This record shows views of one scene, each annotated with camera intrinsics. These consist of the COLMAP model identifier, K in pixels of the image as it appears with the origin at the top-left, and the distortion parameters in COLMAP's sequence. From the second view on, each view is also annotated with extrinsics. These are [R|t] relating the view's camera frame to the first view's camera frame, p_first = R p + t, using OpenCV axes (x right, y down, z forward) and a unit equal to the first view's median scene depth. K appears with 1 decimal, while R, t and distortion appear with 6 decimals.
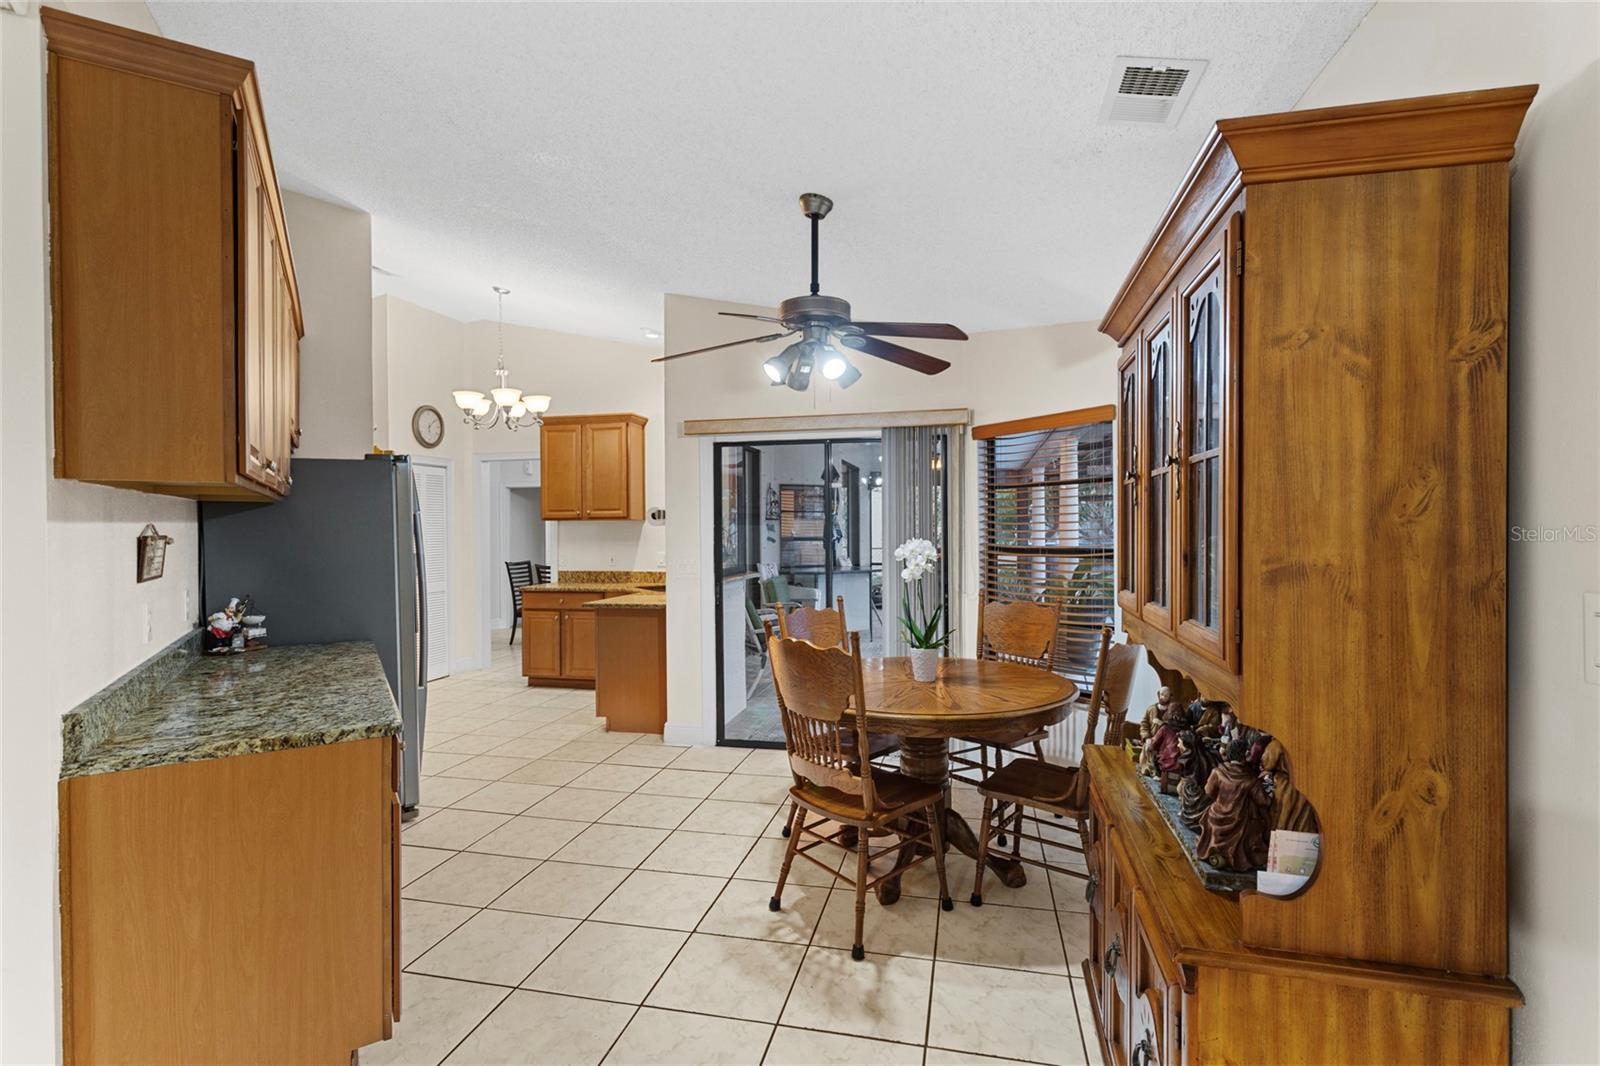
lens RADIAL K [[753.0, 0, 795.7], [0, 753.0, 524.3], [0, 0, 1]] dist [-0.003544, -0.000235]
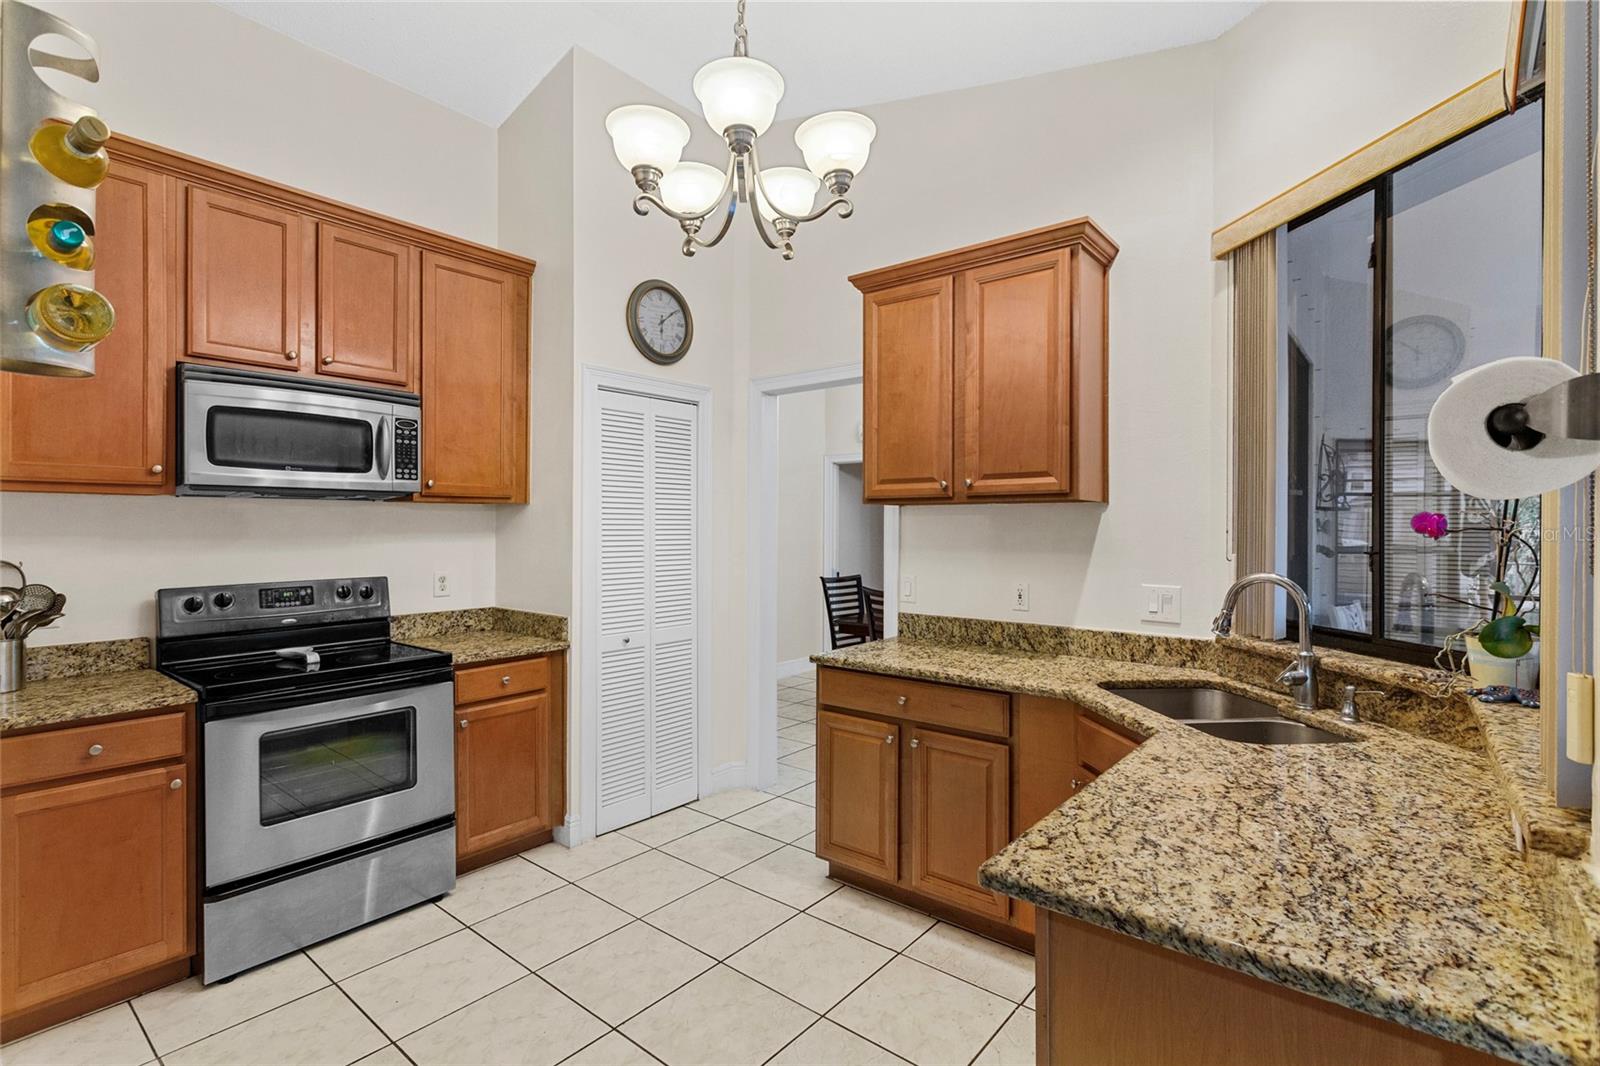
lens RADIAL K [[753.0, 0, 786.7], [0, 753.0, 533.3], [0, 0, 1]] dist [-0.003544, -0.000235]
pose [[0.892295, 0.014665, -0.451215, -0.176045], [-0.008603, 0.999843, 0.015484, 0.006039], [0.451371, -0.009935, 0.892281, 0.580325]]
